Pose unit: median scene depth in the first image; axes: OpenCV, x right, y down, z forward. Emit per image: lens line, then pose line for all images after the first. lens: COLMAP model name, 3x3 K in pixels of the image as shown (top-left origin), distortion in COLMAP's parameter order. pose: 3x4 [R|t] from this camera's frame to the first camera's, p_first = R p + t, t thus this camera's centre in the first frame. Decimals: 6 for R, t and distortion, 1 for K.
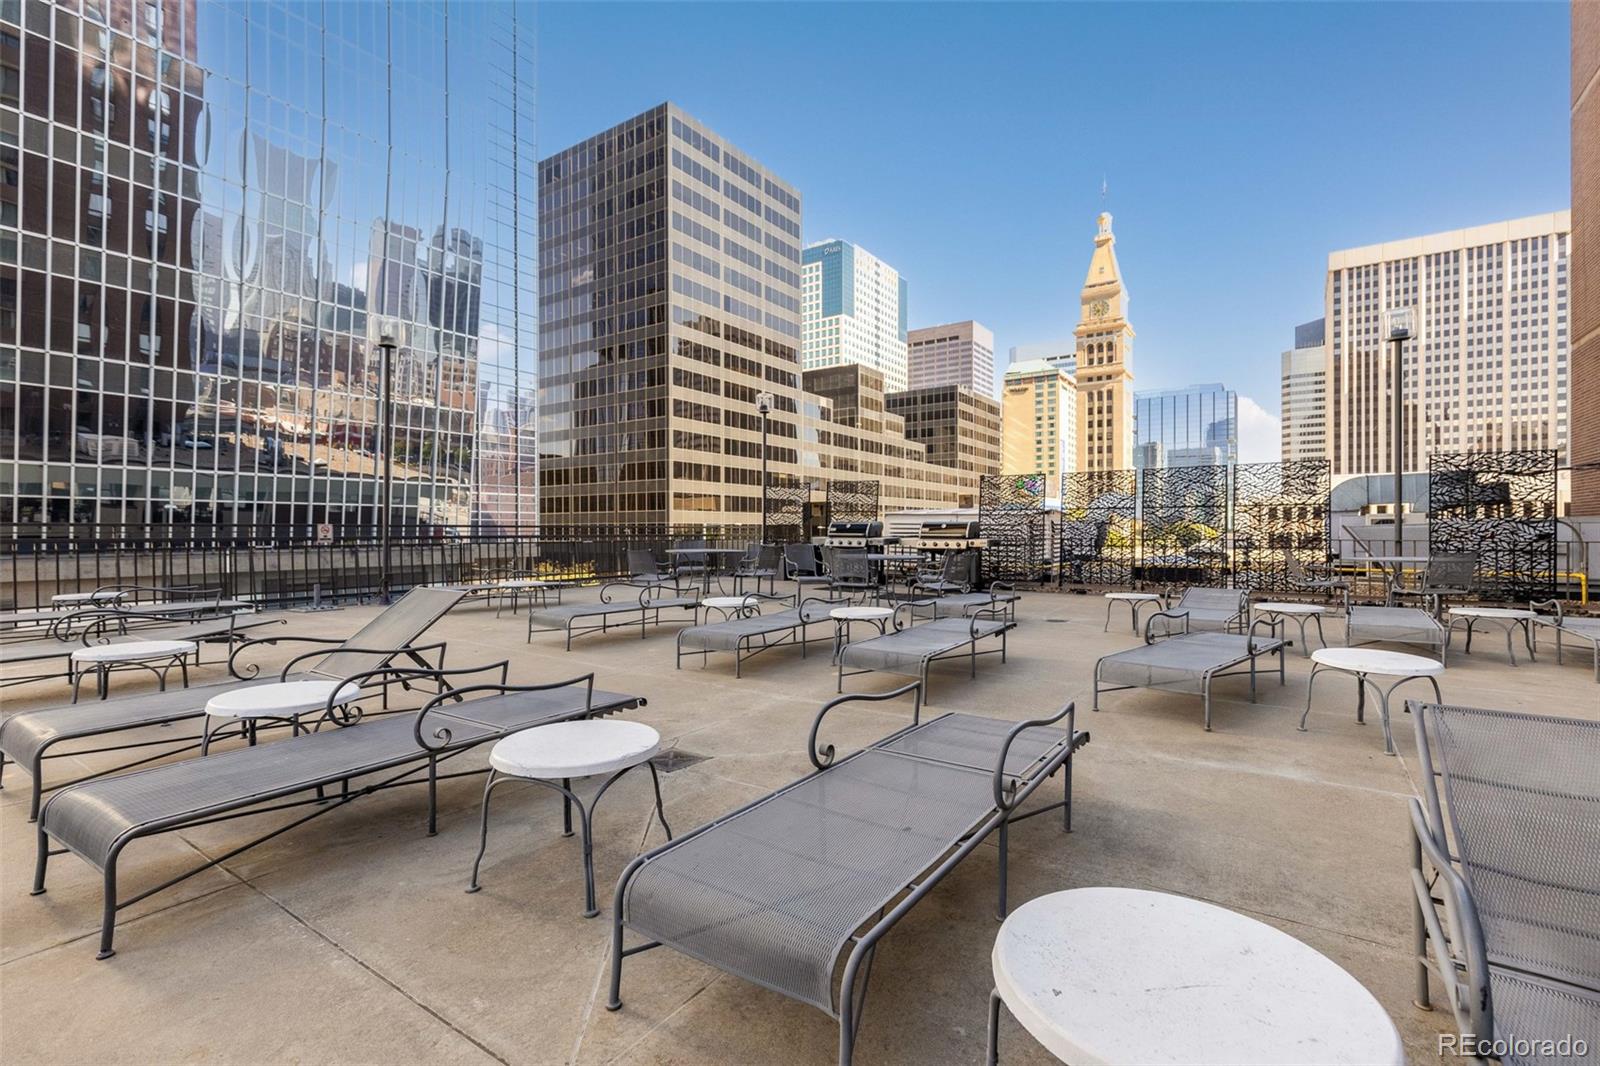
lens RADIAL K [[728.1, 0, 801.2], [0, 728.1, 533.2], [0, 0, 1]] dist [-0.000568, -0.000045]
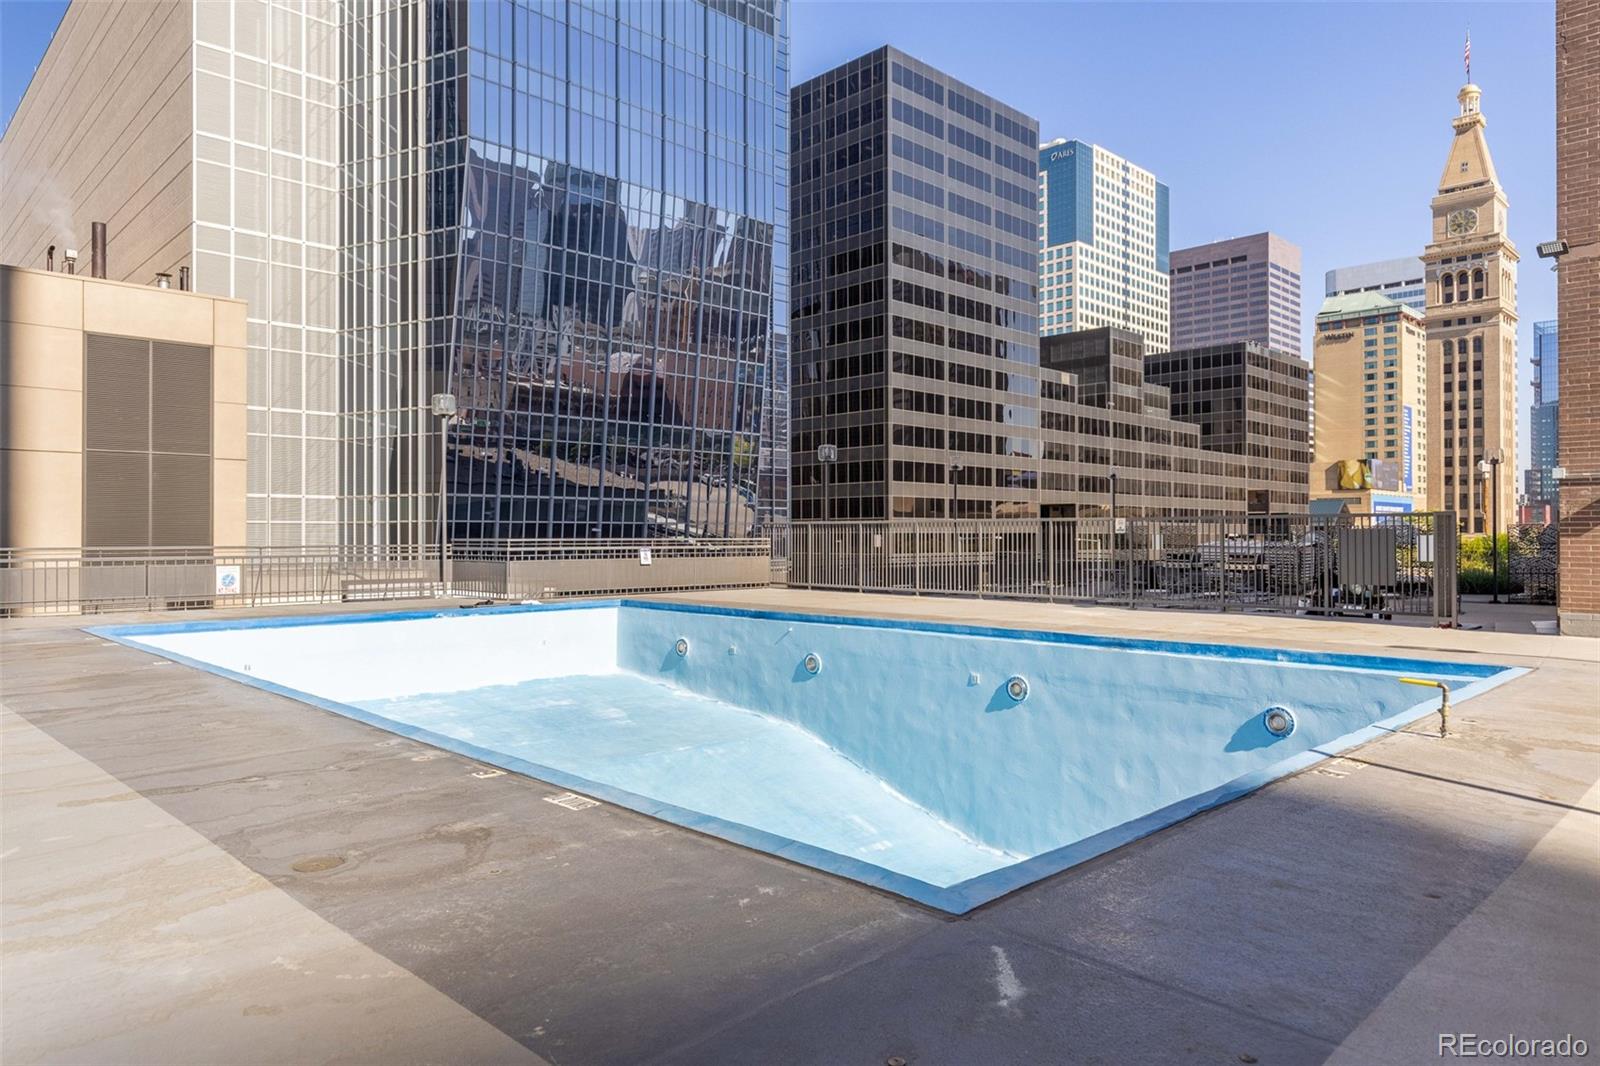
lens RADIAL K [[1025.3, 0, 799.1], [0, 1025.3, 525.9], [0, 0, 1]] dist [0.003279, -0.001796]
pose [[0.980259, -0.001239, -0.197716, -0.023328], [-0.001289, 0.999919, -0.012656, -0.003342], [0.197716, 0.012661, 0.980178, -0.105874]]
